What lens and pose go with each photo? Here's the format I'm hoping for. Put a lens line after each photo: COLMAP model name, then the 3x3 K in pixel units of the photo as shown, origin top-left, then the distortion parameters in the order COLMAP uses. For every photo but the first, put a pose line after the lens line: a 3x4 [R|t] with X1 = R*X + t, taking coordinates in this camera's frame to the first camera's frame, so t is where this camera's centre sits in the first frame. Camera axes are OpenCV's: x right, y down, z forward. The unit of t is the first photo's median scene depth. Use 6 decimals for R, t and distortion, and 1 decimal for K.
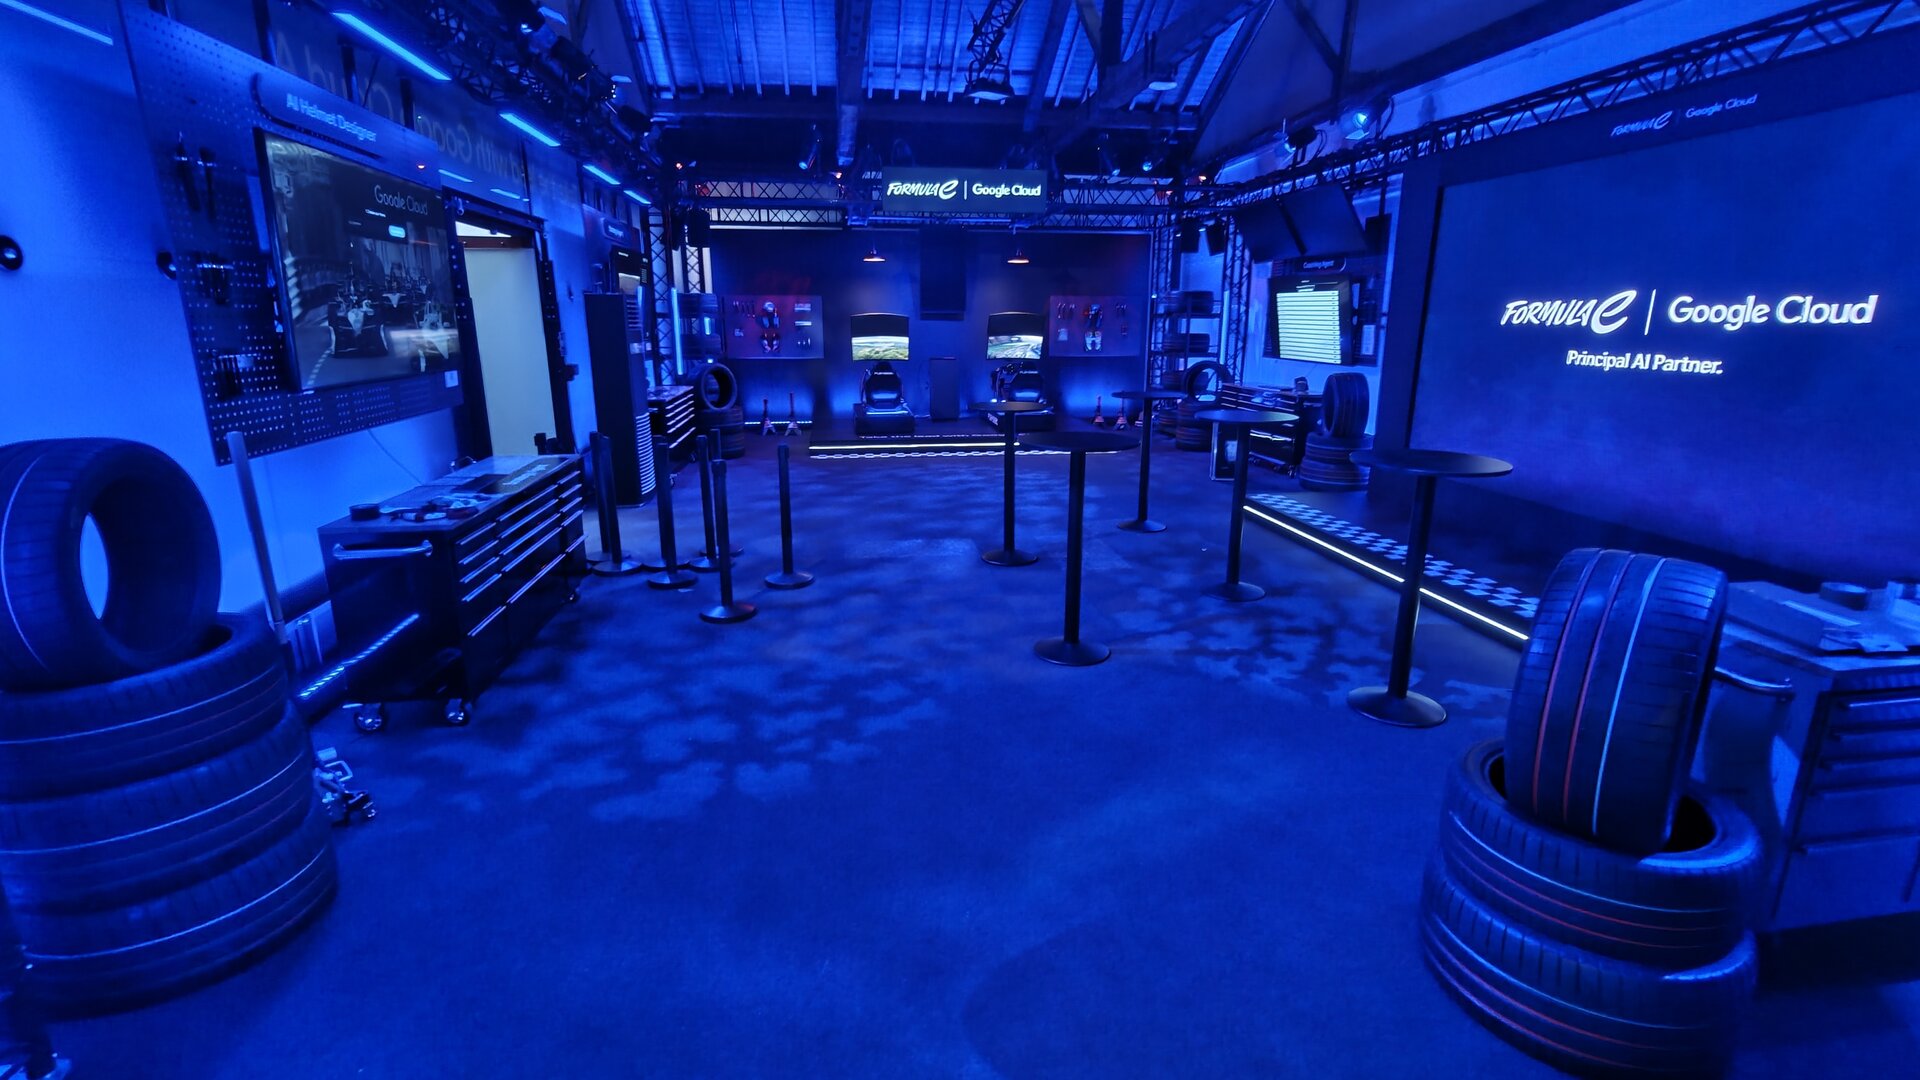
lens RADIAL K [[848.9, 0, 962.4], [0, 848.9, 540.8], [0, 0, 1]] dist [-0.000617, -0.000010]
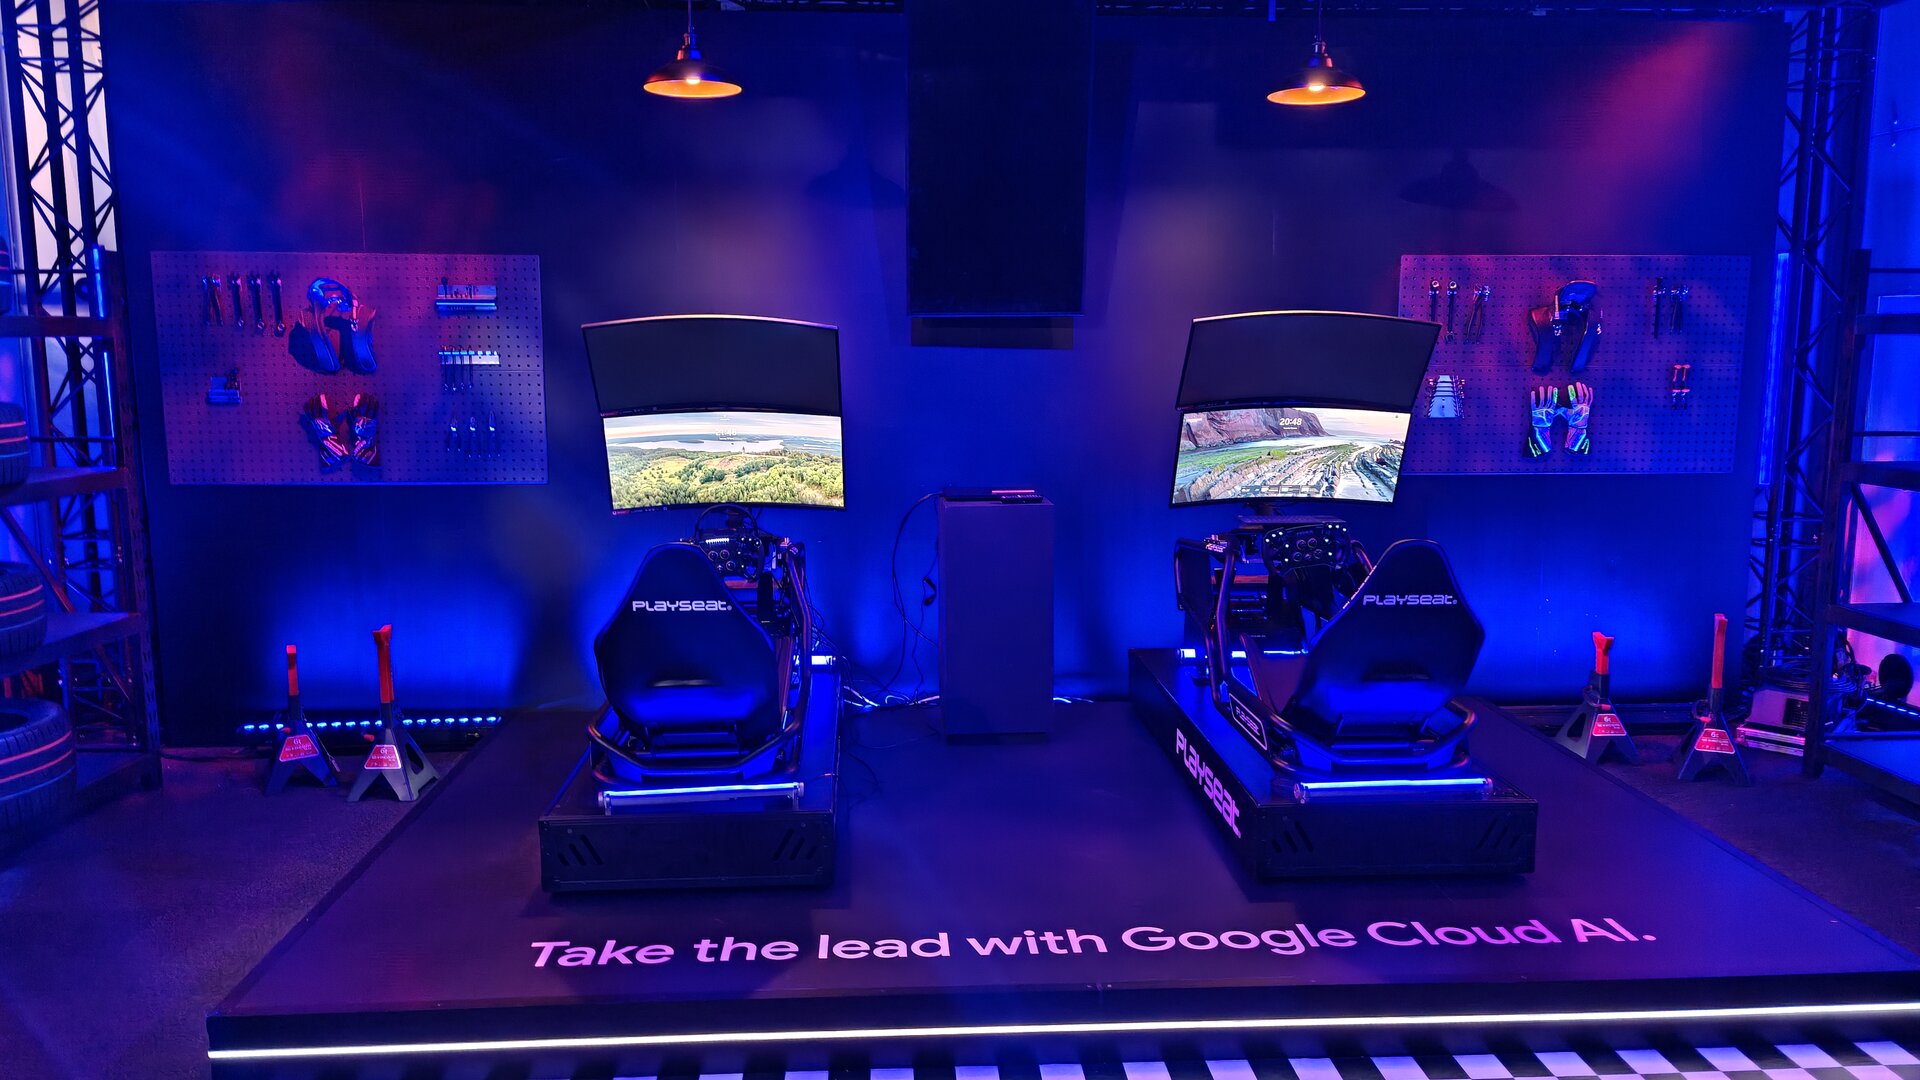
lens RADIAL K [[1270.9, 0, 959.0], [0, 1270.9, 535.5], [0, 0, 1]] dist [0.086403, 0.002342]
pose [[0.997655, 0.008433, -0.067923, -0.006220], [-0.015492, 0.994449, -0.104077, -0.166654], [0.066668, 0.104885, 0.992247, 0.638285]]
